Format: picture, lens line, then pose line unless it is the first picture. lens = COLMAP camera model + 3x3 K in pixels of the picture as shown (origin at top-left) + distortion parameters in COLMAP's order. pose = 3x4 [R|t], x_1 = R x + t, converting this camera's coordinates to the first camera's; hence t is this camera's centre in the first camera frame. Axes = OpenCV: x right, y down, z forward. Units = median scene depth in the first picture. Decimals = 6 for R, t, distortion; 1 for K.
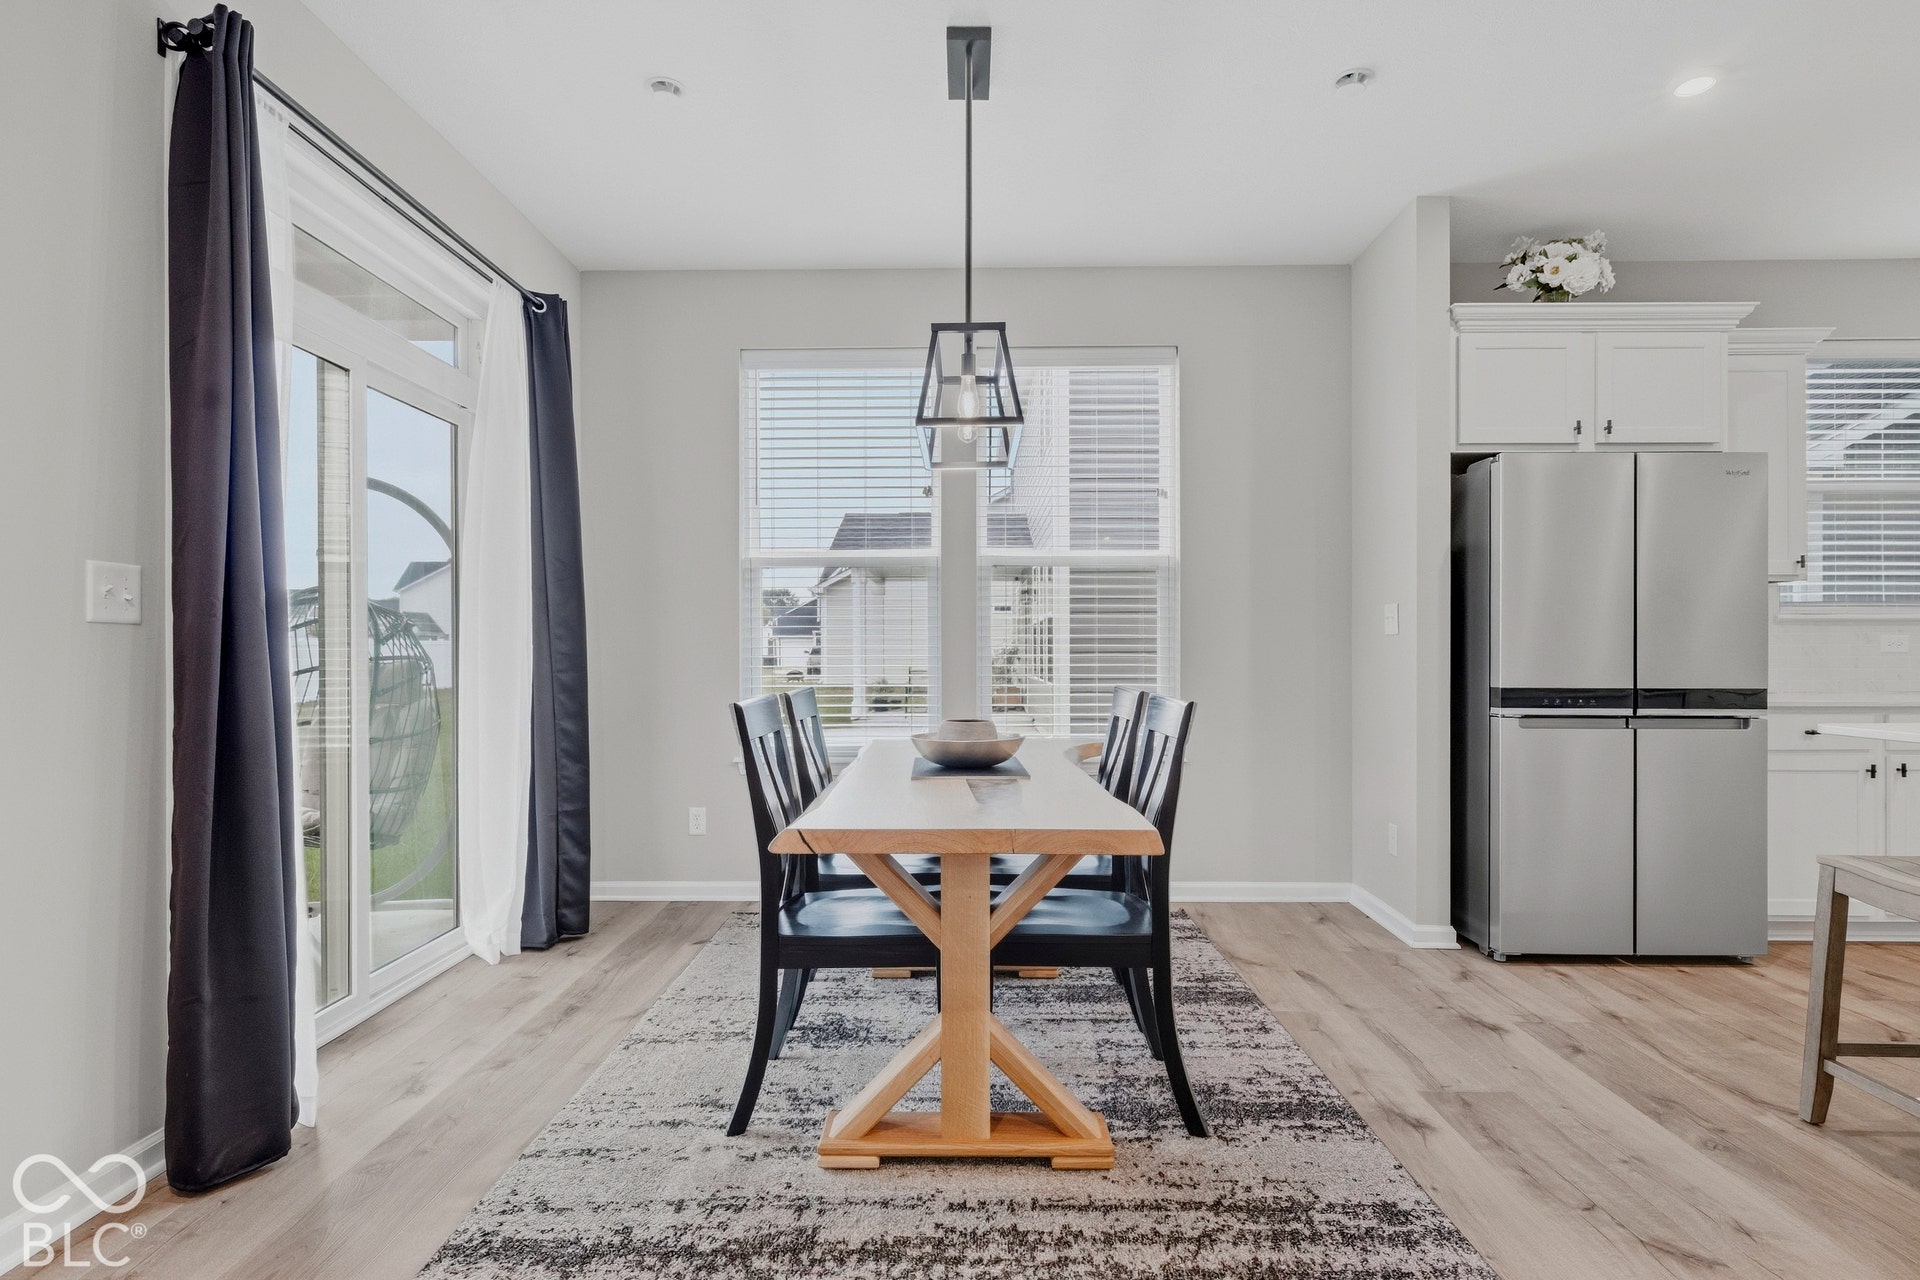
lens RADIAL K [[857.1, 0, 951.4], [0, 857.1, 665.4], [0, 0, 1]] dist [0.020271, 0.000375]
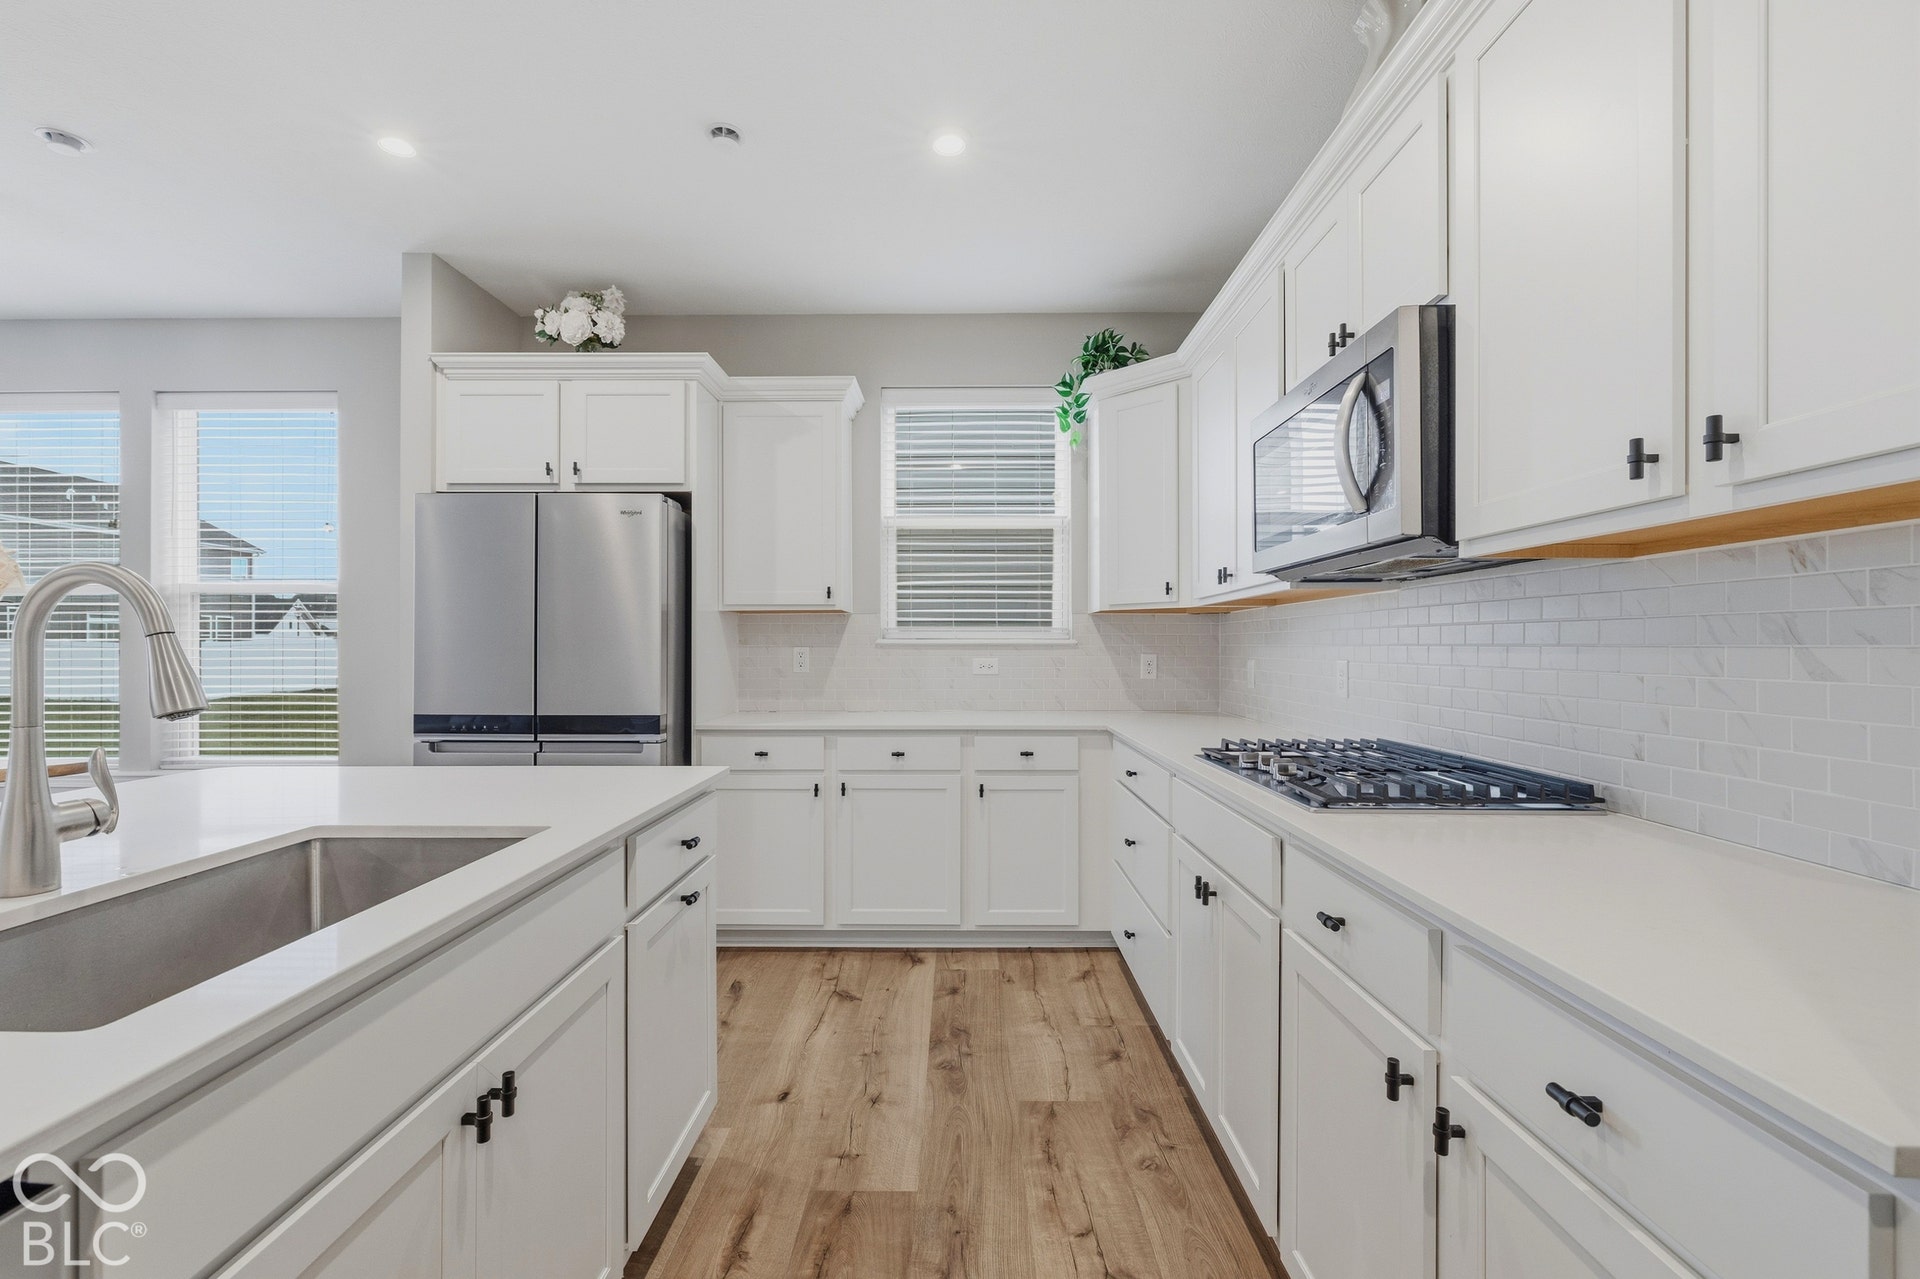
lens RADIAL K [[840.5, 0, 951.0], [0, 840.5, 645.5], [0, 0, 1]] dist [-0.001103, -0.000021]
pose [[0.999927, -0.004308, 0.011302, 1.195437], [0.004619, 0.999606, -0.027682, -0.026013], [-0.011178, 0.027732, 0.999553, -0.028450]]
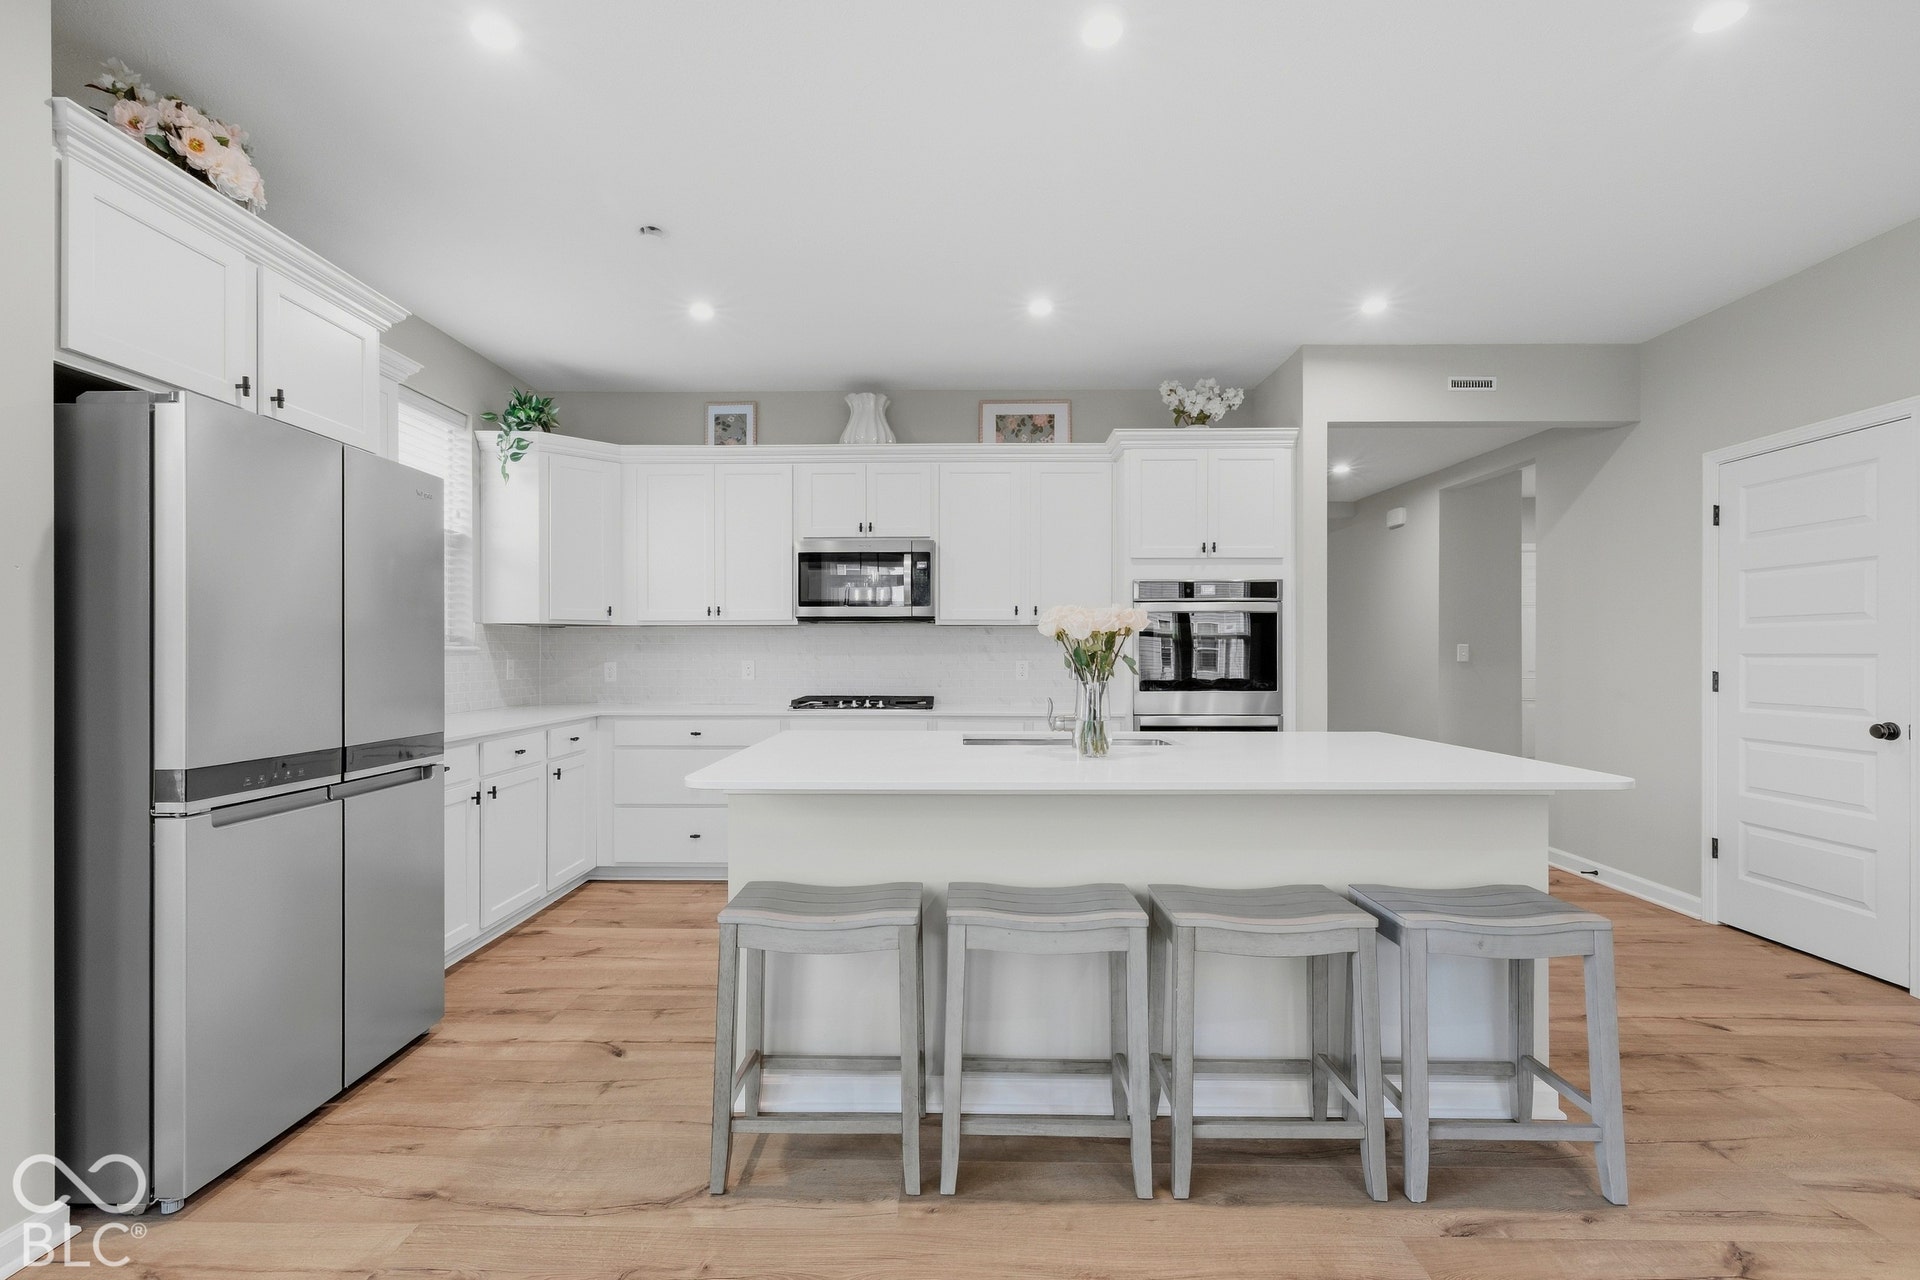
lens RADIAL K [[849.0, 0, 947.8], [0, 849.0, 649.4], [0, 0, 1]] dist [-0.002011, -0.000814]
pose [[-0.015180, 0.000474, 0.999885, 0.021397], [0.027052, 0.999634, -0.000063, -0.042887], [-0.999519, 0.027048, -0.015187, 0.437958]]
